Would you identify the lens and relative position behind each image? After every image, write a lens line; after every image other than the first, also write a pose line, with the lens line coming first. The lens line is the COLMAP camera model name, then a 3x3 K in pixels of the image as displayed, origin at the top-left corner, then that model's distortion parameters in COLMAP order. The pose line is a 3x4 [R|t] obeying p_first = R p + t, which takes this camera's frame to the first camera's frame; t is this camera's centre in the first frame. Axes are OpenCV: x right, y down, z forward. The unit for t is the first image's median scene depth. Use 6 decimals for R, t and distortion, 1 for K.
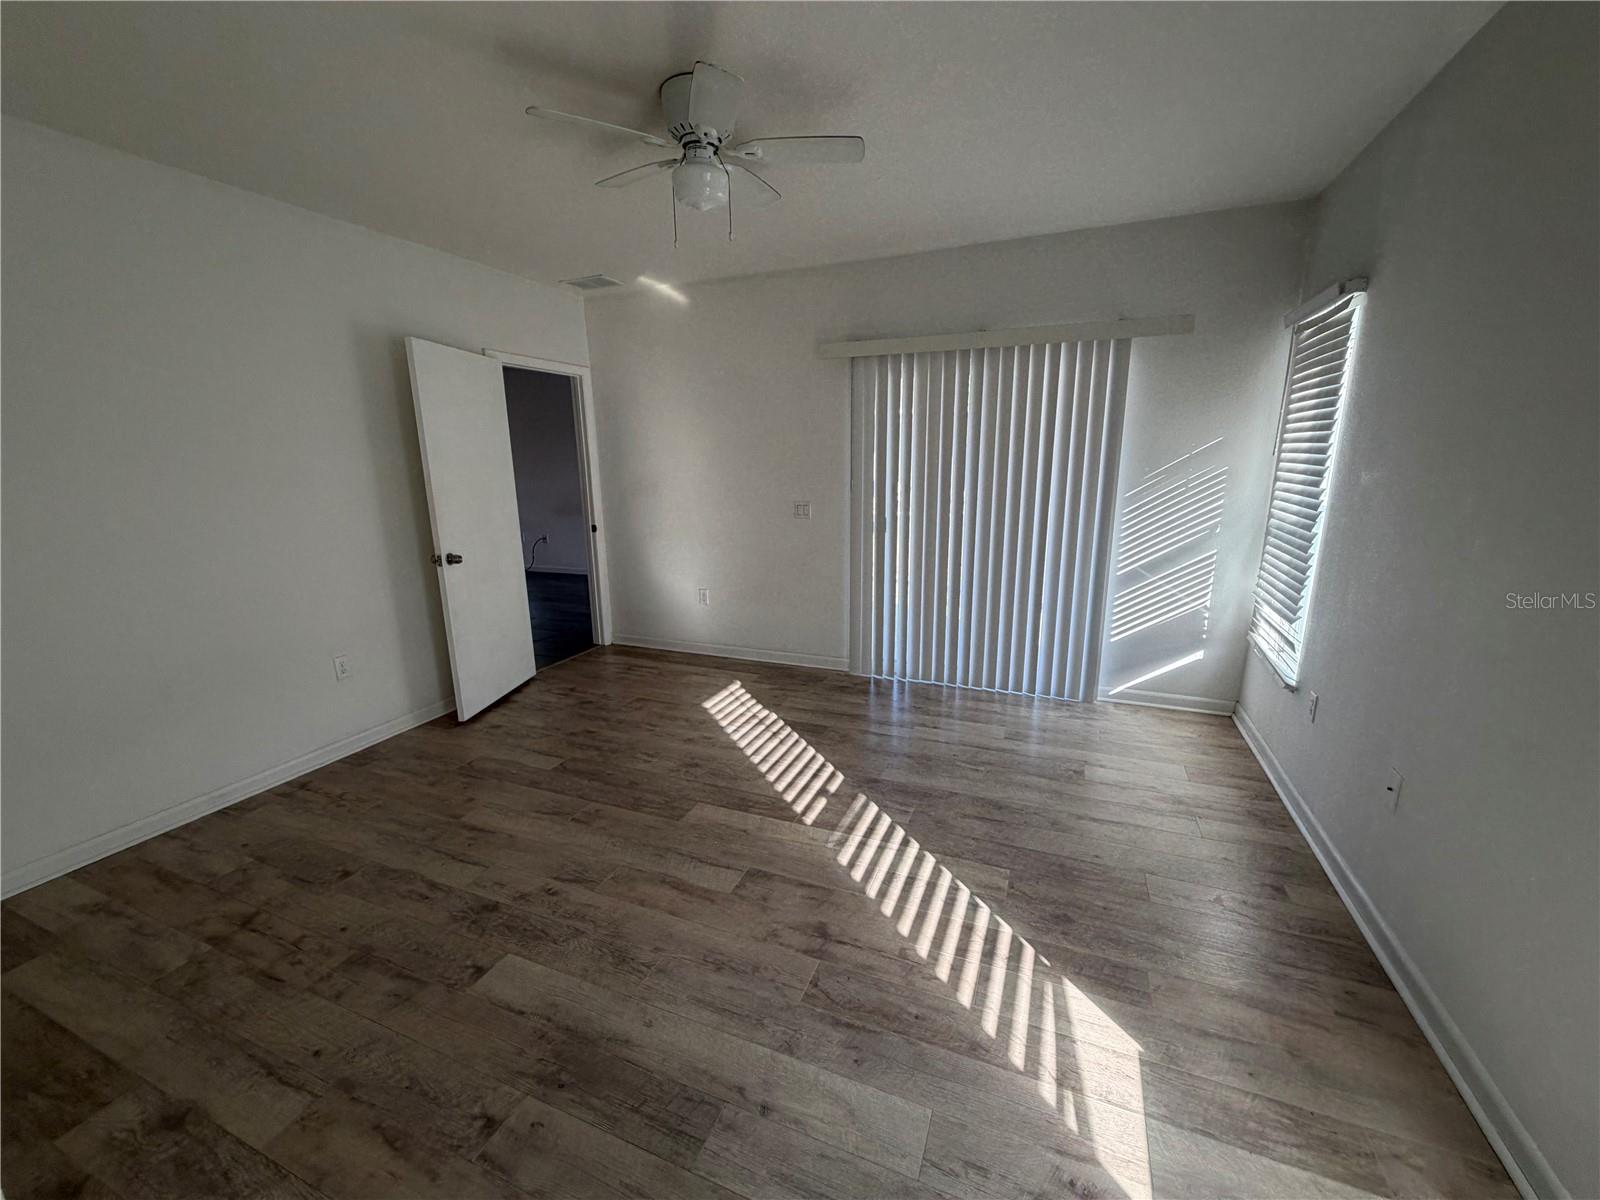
lens RADIAL K [[641.2, 0, 805.3], [0, 641.2, 602.2], [0, 0, 1]] dist [0.001435, 0.000753]
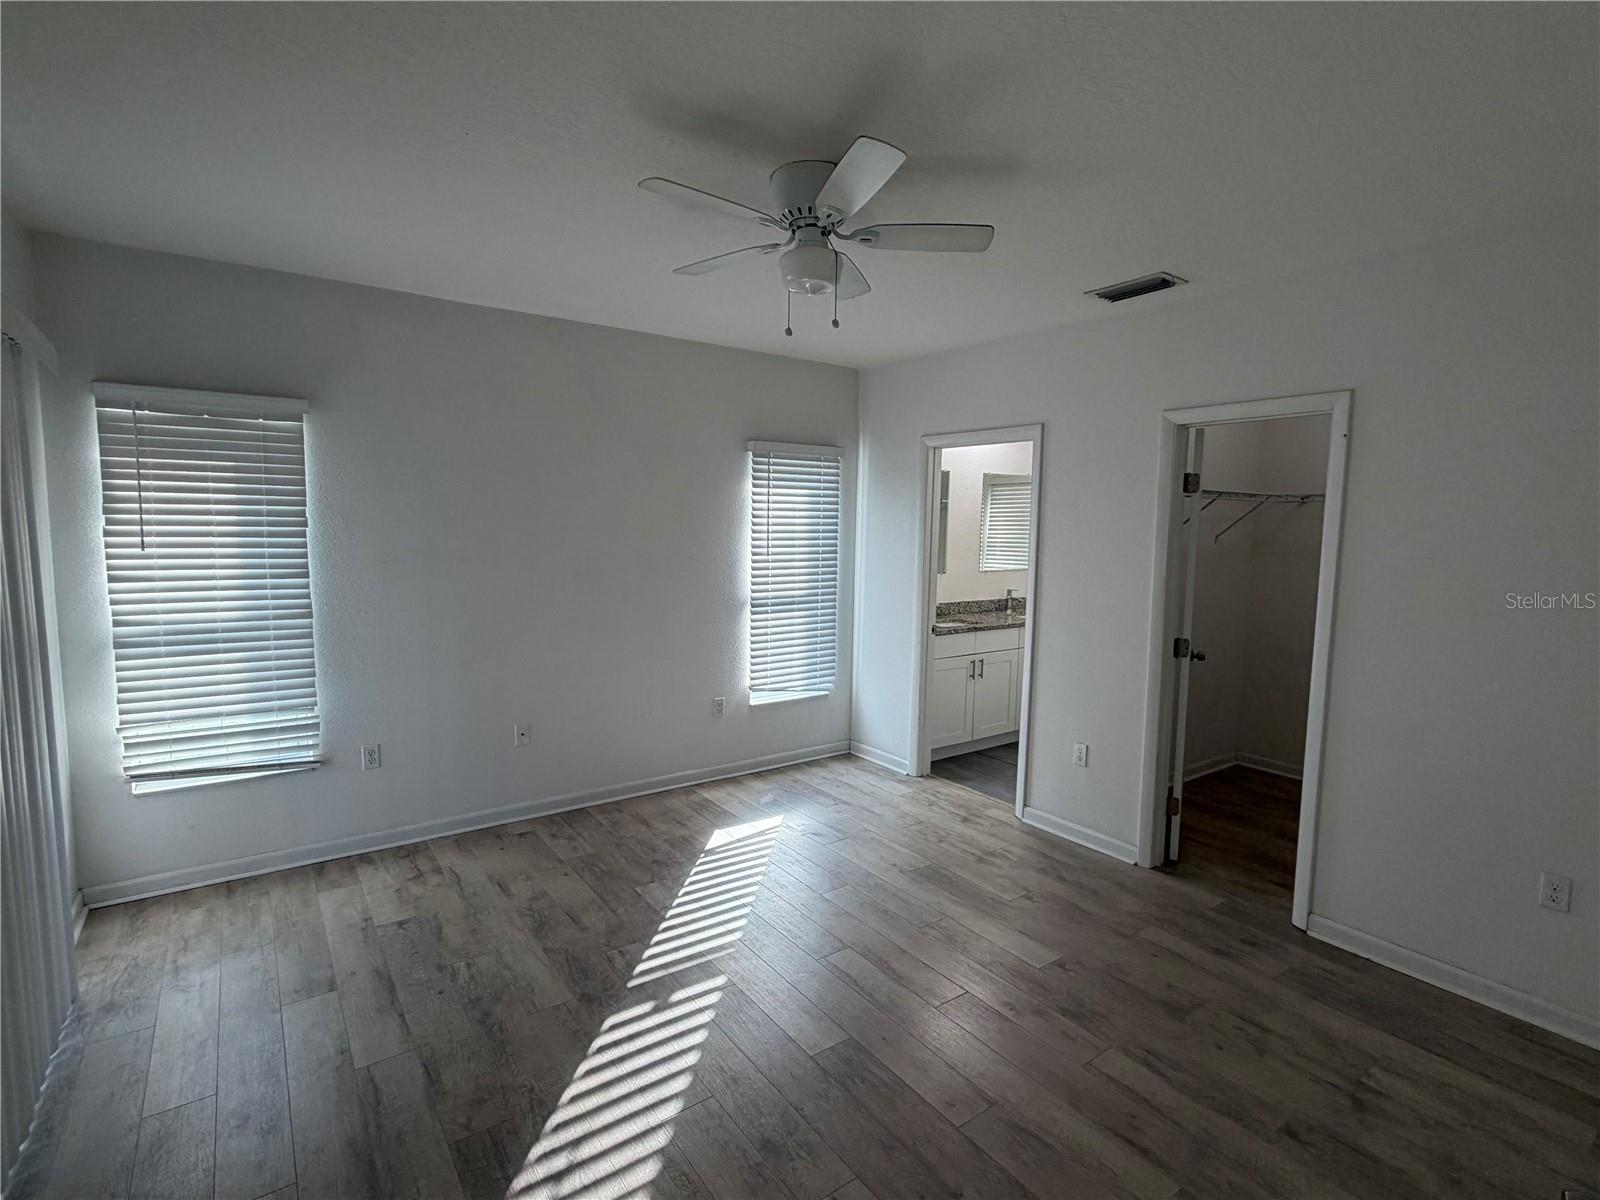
lens RADIAL K [[789.7, 0, 799.5], [0, 789.7, 601.6], [0, 0, 1]] dist [-0.000475, -0.000361]
pose [[-0.848761, -0.057149, 0.525679, -0.600514], [0.111669, 0.952349, 0.283834, -0.416971], [-0.516850, 0.299609, -0.801935, 1.622581]]
